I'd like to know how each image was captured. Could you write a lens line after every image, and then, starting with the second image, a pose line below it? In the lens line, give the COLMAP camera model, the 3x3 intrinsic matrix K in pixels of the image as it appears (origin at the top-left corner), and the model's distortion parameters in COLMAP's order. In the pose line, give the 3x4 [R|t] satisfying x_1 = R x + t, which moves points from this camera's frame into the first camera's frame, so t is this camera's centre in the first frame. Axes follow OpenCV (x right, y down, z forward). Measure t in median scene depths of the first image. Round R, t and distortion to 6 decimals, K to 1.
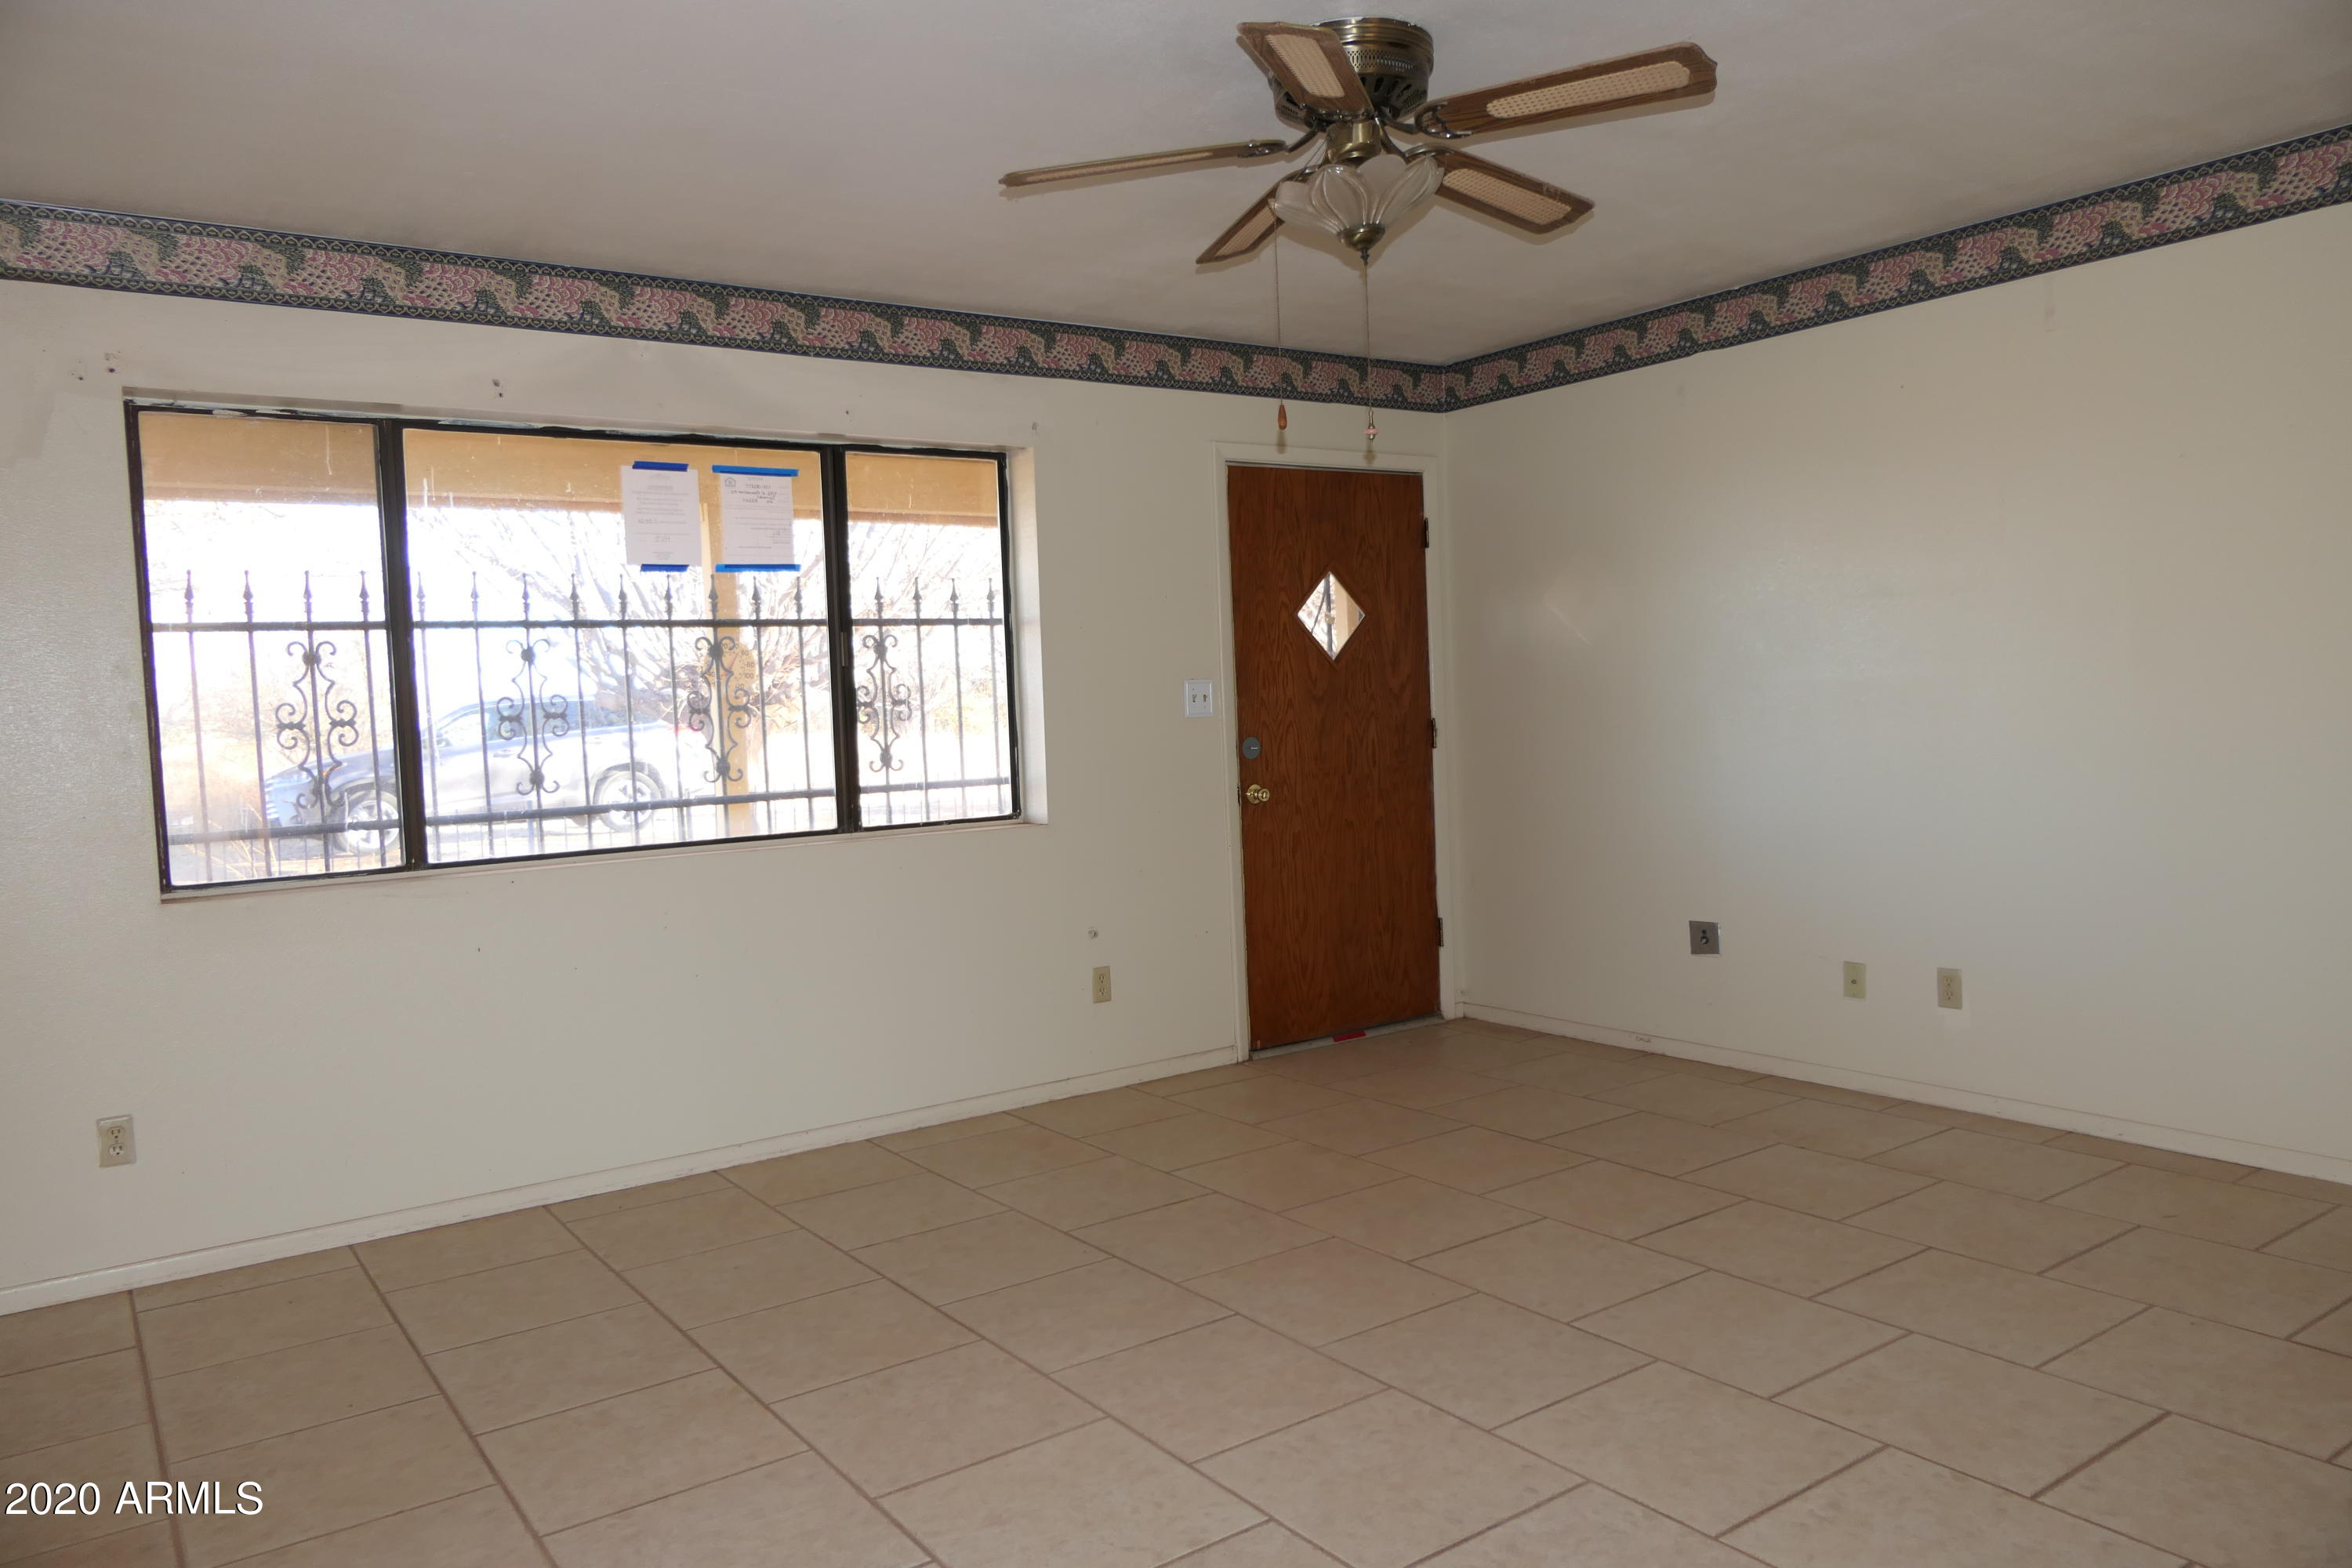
lens RADIAL K [[1621.1, 0, 1176.0], [0, 1621.1, 784.0], [0, 0, 1]] dist [-0.000533, -0.000340]
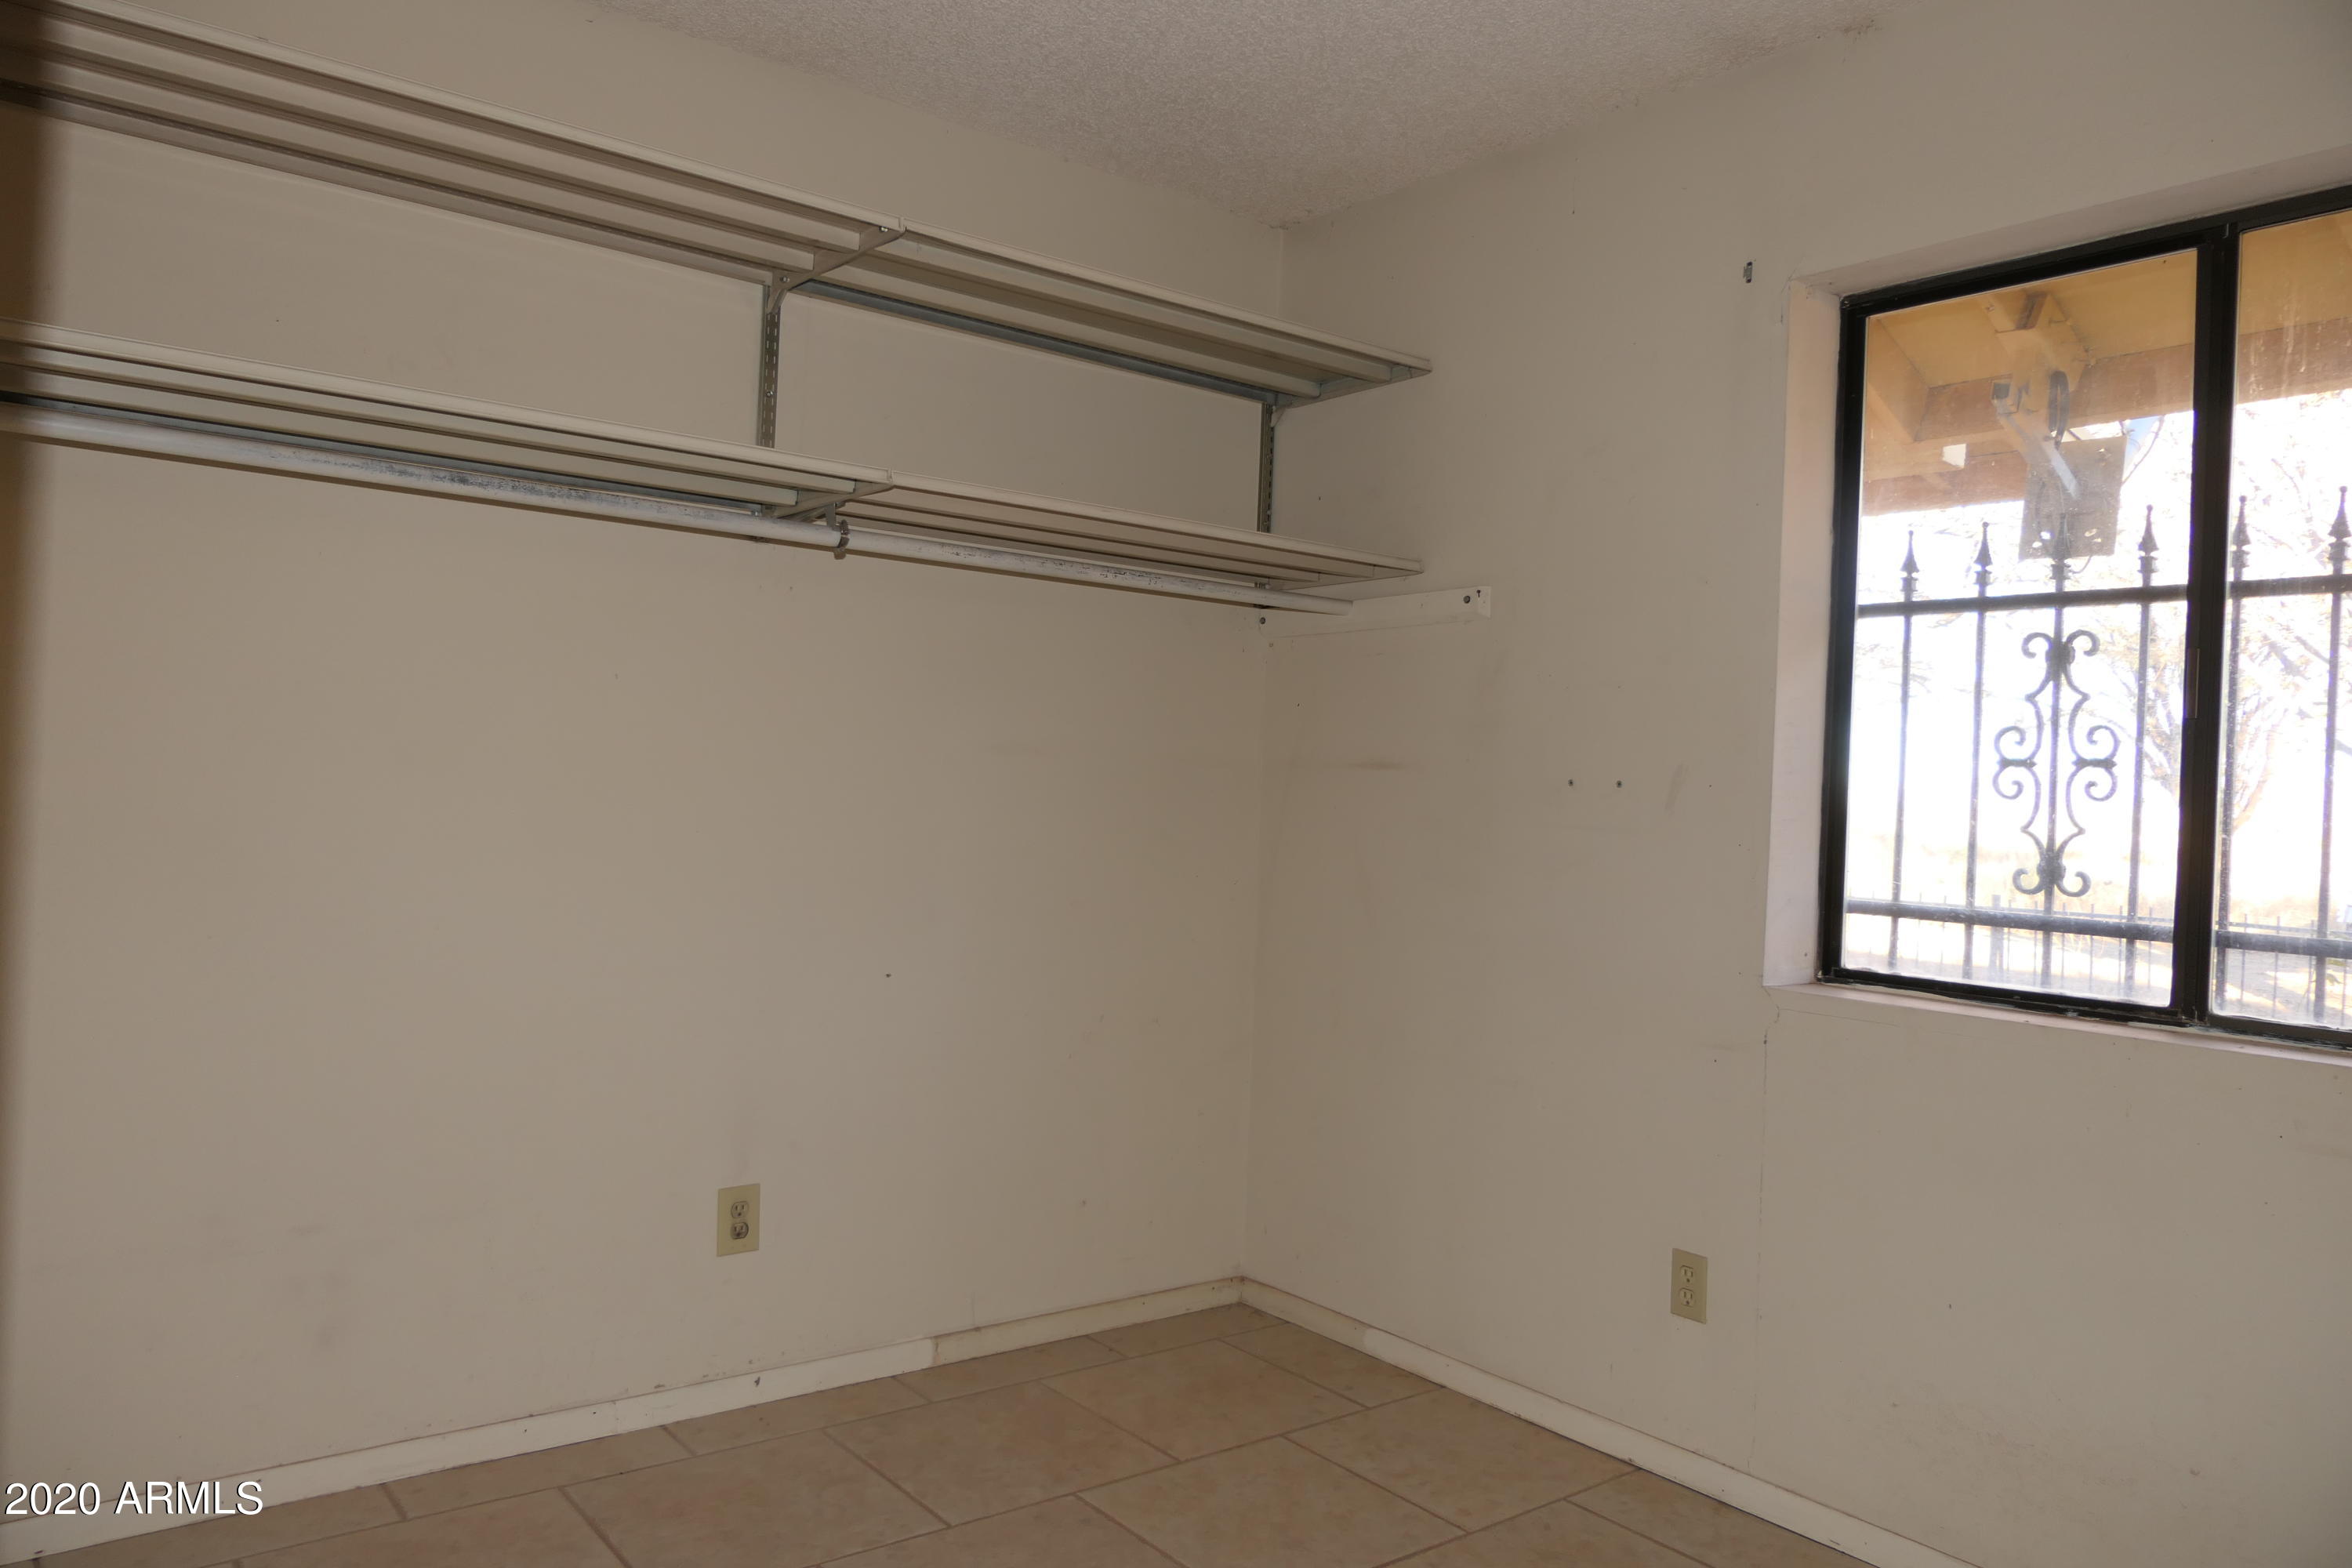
lens RADIAL K [[1579.7, 0, 1178.9], [0, 1579.7, 879.9], [0, 0, 1]] dist [0.146376, -0.000160]
pose [[0.081473, 0.111321, -0.990439, 0.088093], [-0.087846, 0.990677, 0.104121, -0.028126], [0.992797, 0.078523, 0.090493, 0.601154]]
